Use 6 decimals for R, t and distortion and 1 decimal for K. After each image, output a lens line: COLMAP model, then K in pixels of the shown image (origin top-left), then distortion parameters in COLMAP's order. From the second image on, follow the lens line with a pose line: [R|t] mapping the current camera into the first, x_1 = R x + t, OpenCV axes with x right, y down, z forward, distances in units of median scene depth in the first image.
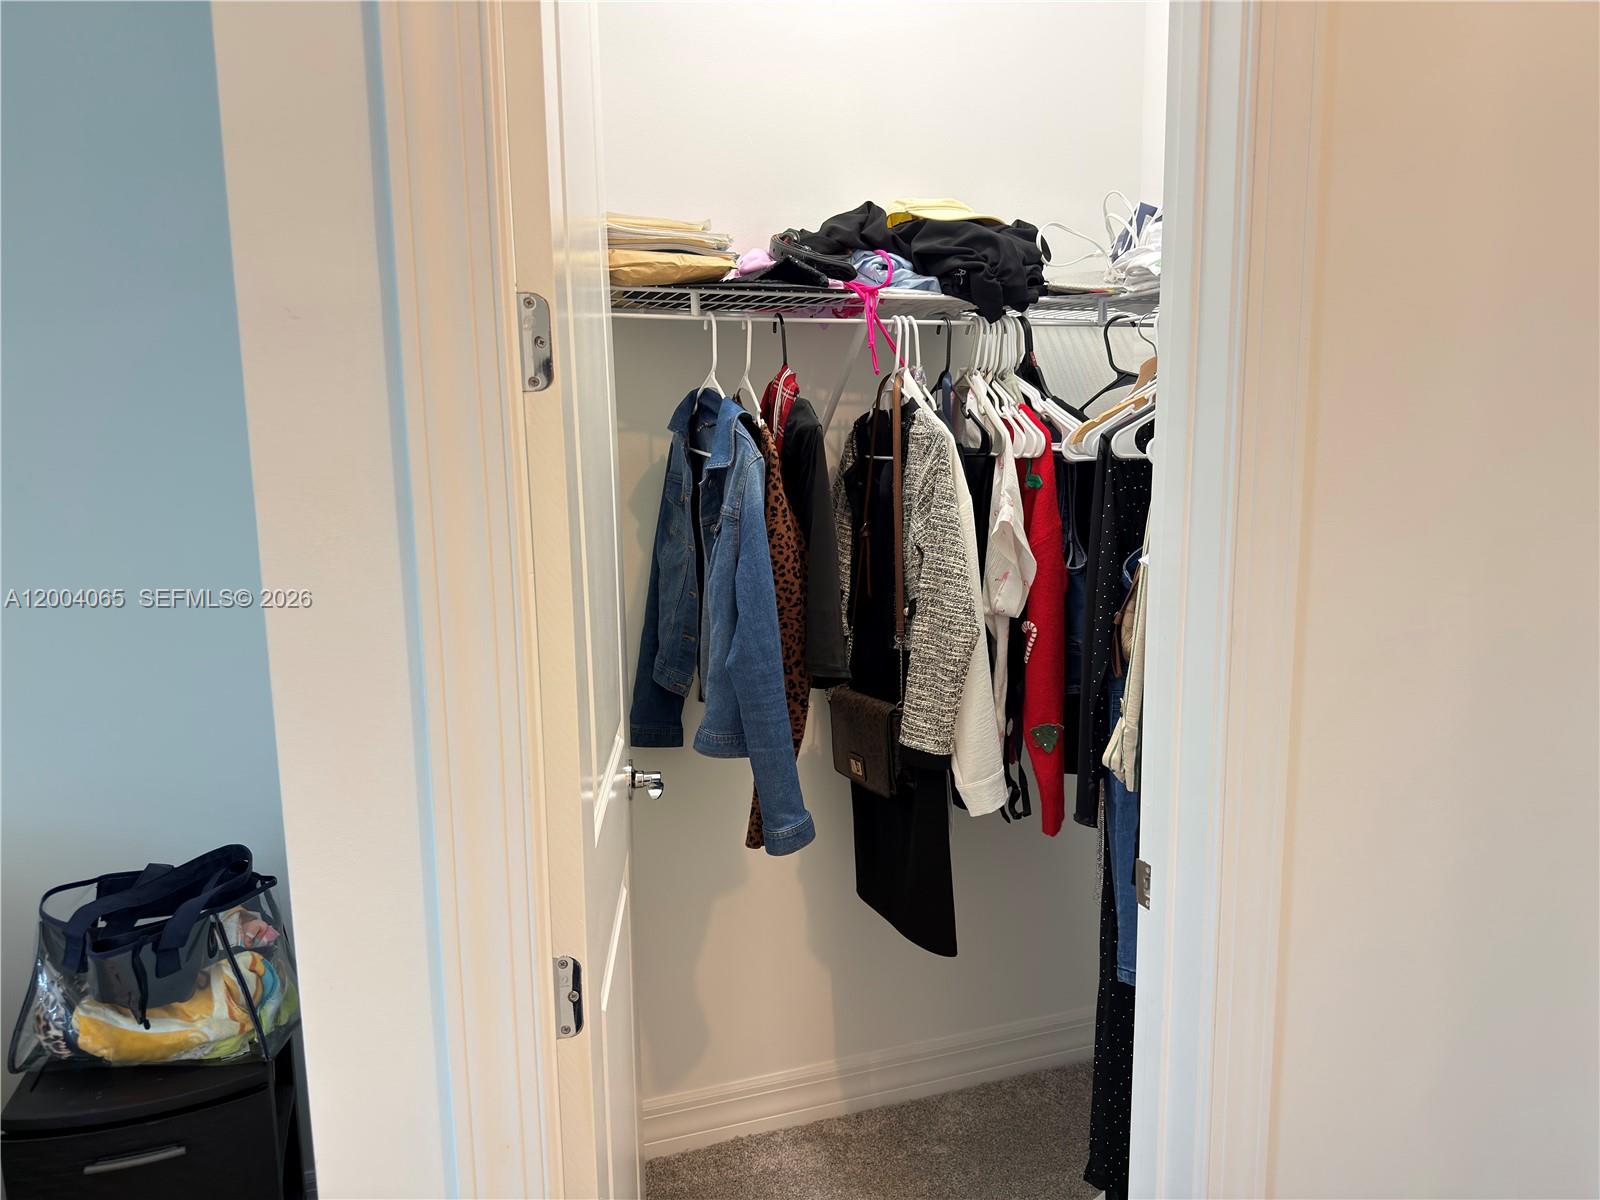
lens RADIAL K [[1124.7, 0, 799.1], [0, 1124.7, 604.5], [0, 0, 1]] dist [0.034631, -0.003815]
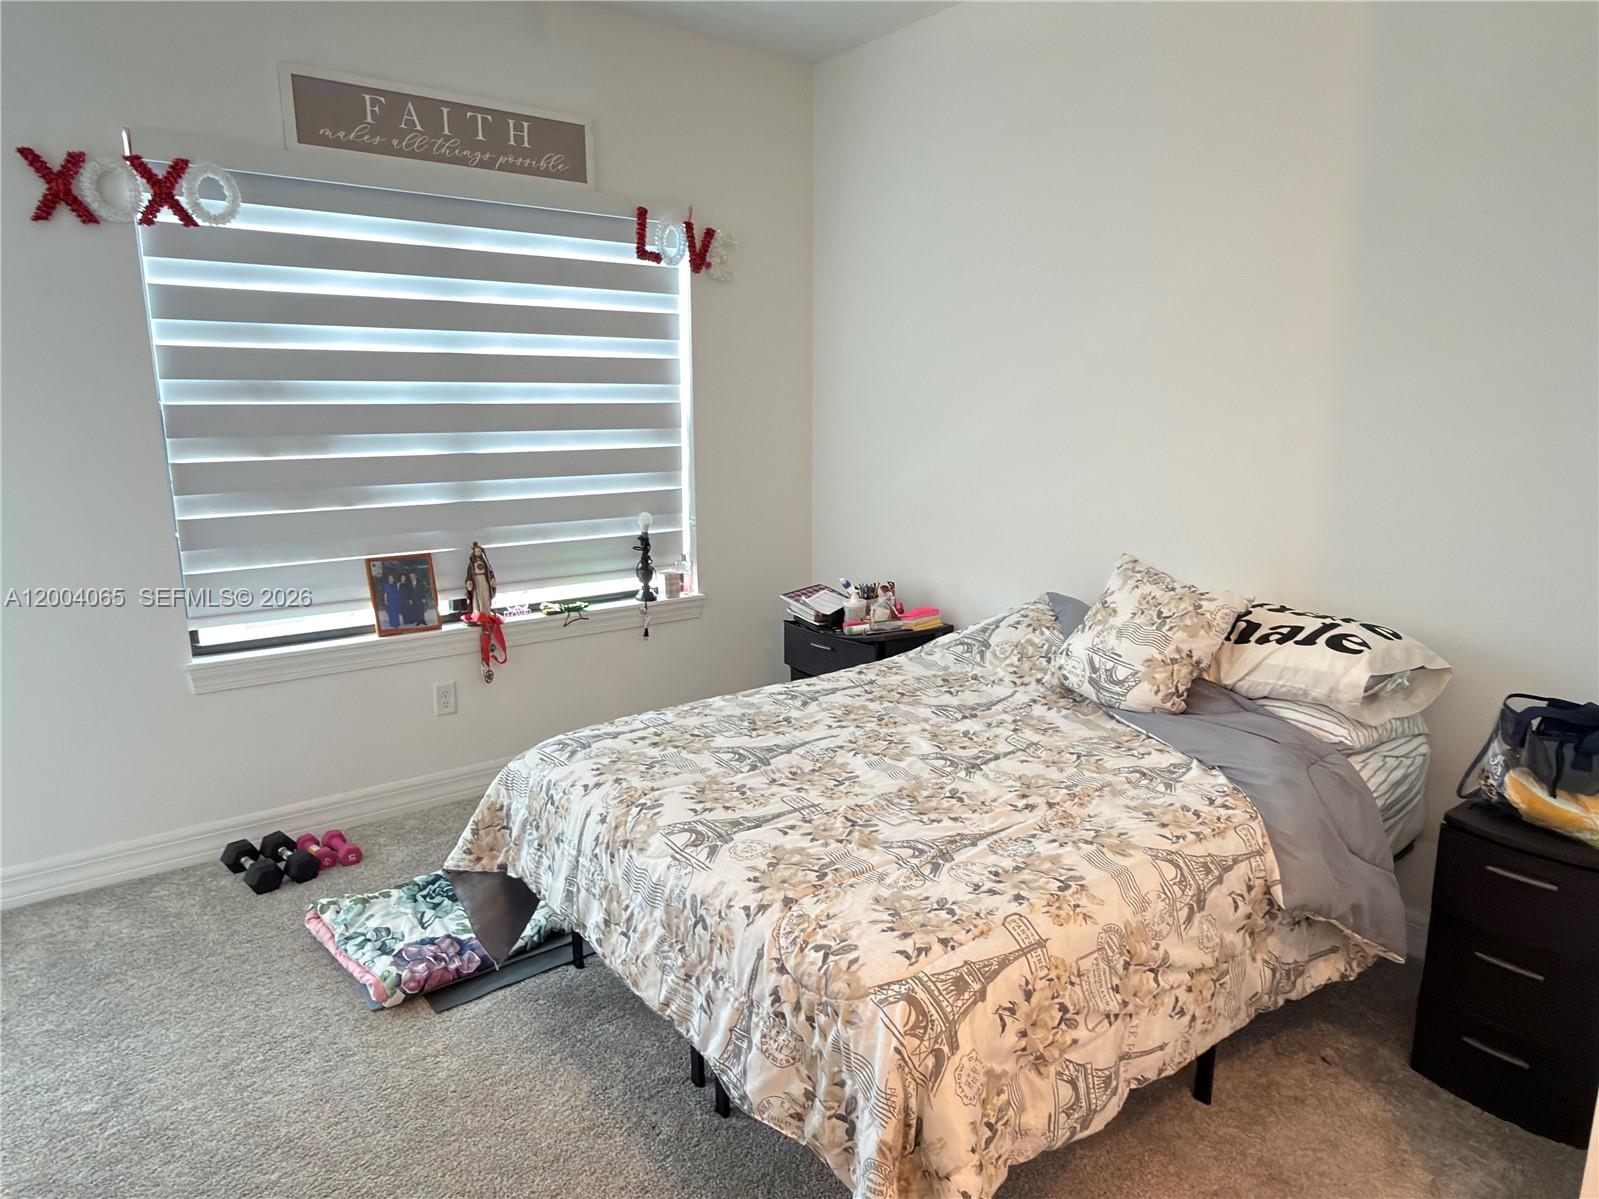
lens RADIAL K [[977.8, 0, 797.9], [0, 977.8, 599.7], [0, 0, 1]] dist [0.002142, 0.000842]
pose [[0.298968, 0.221630, -0.928169, 0.206217], [-0.145116, 0.971902, 0.185330, 0.040980], [0.943165, 0.079284, 0.322730, -0.275297]]
